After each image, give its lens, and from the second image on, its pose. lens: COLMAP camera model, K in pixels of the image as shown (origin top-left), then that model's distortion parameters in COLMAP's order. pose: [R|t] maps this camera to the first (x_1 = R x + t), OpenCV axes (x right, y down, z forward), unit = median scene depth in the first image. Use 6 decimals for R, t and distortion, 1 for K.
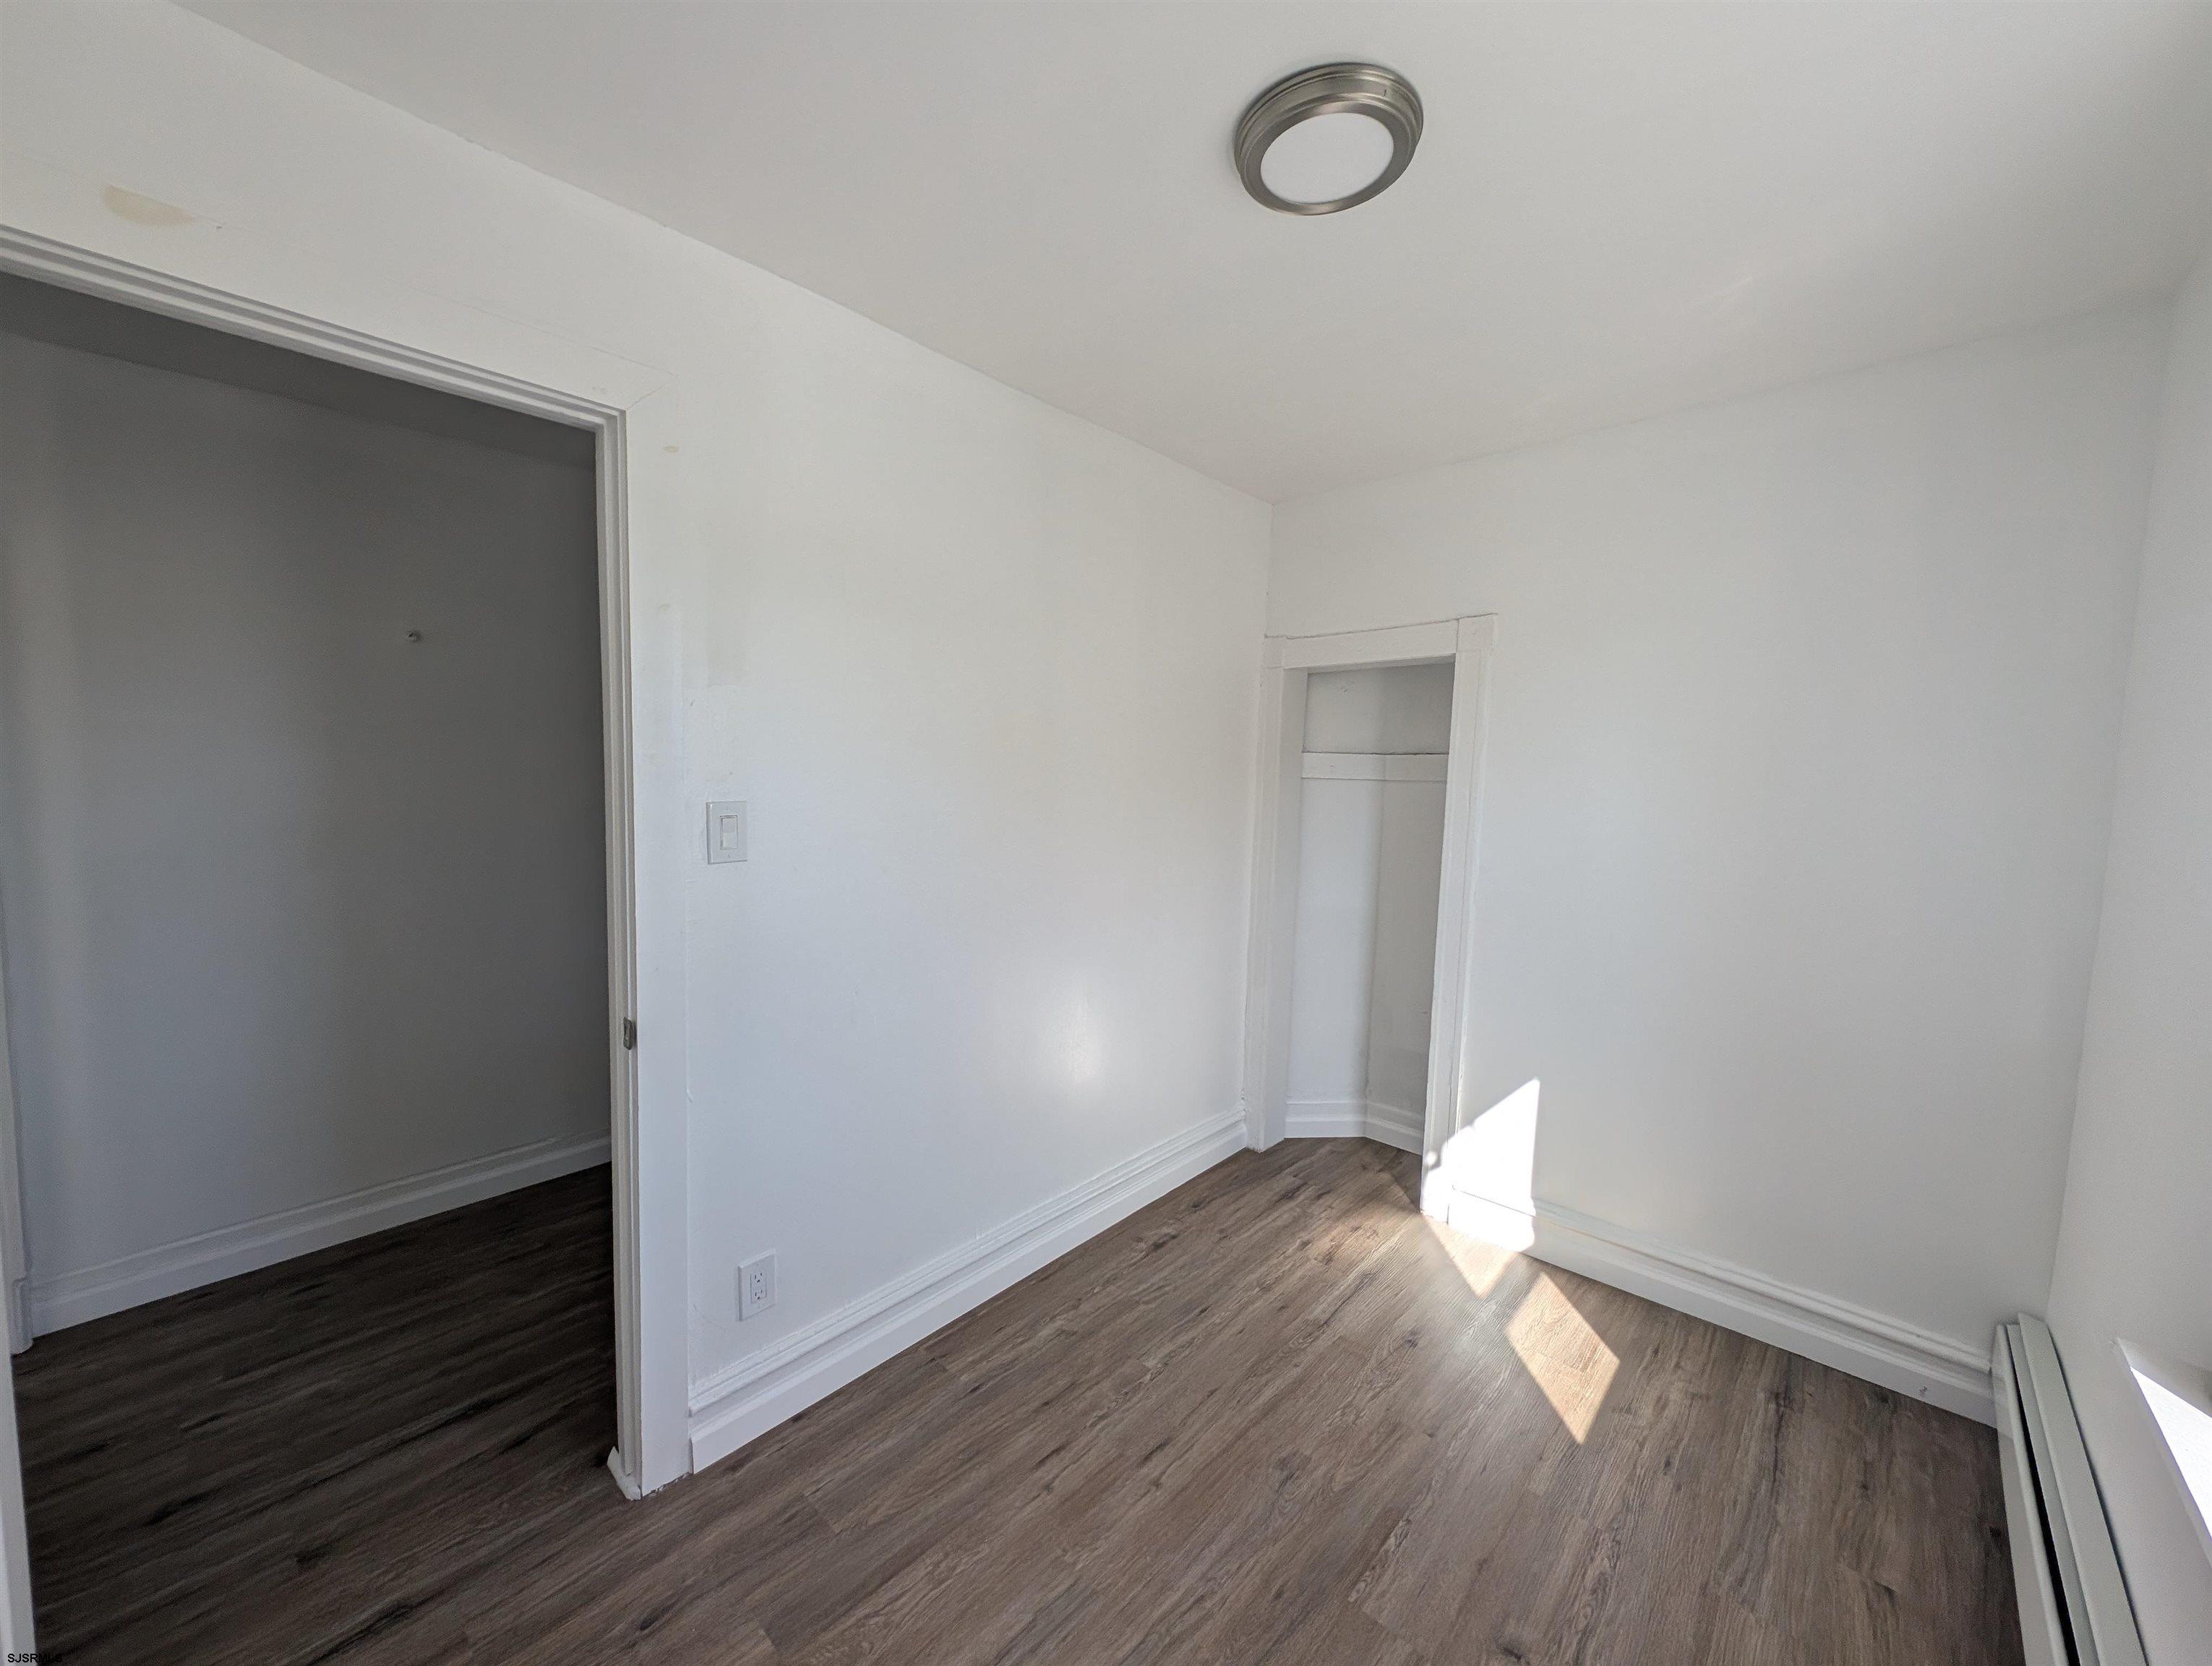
lens RADIAL K [[824.9, 0, 1106.0], [0, 824.9, 833.0], [0, 0, 1]] dist [-0.001885, -0.000147]
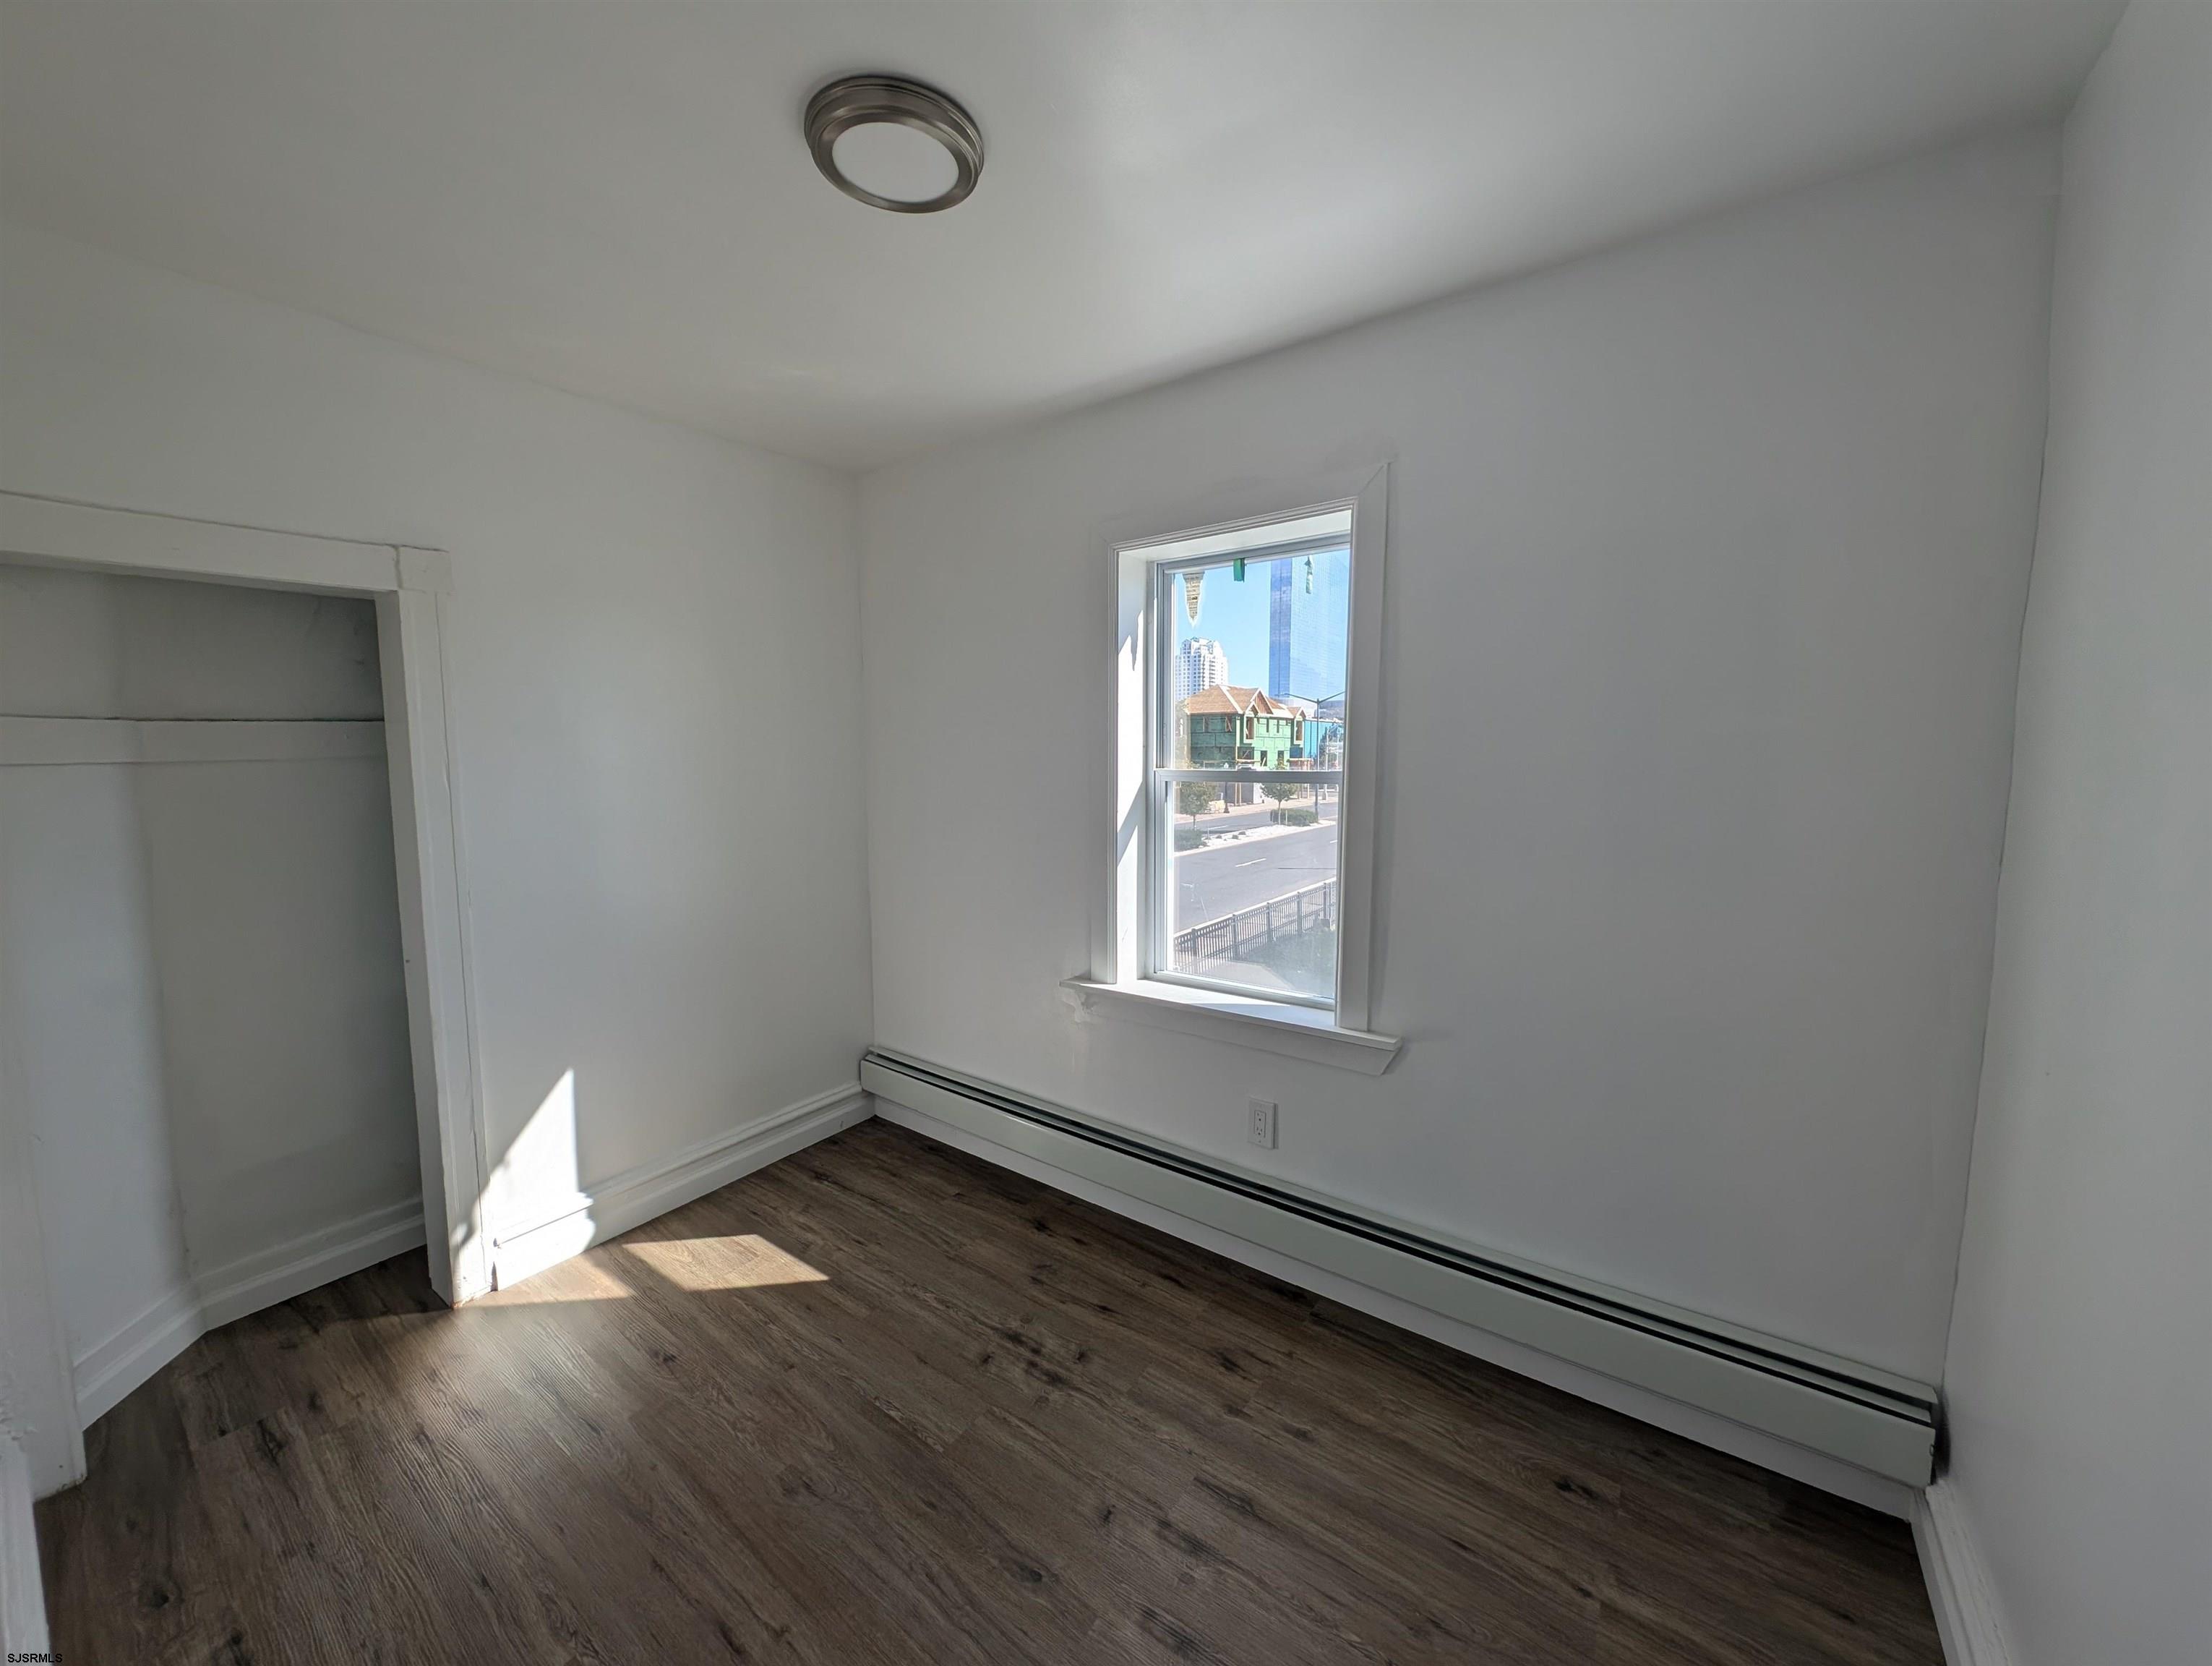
lens RADIAL K [[850.7, 0, 1097.5], [0, 850.7, 852.4], [0, 0, 1]] dist [-0.001035, -0.000202]
pose [[-0.108990, -0.154487, 0.981965, -0.614747], [0.089389, 0.982324, 0.164465, -0.067262], [-0.990016, 0.105702, -0.093254, 0.627289]]
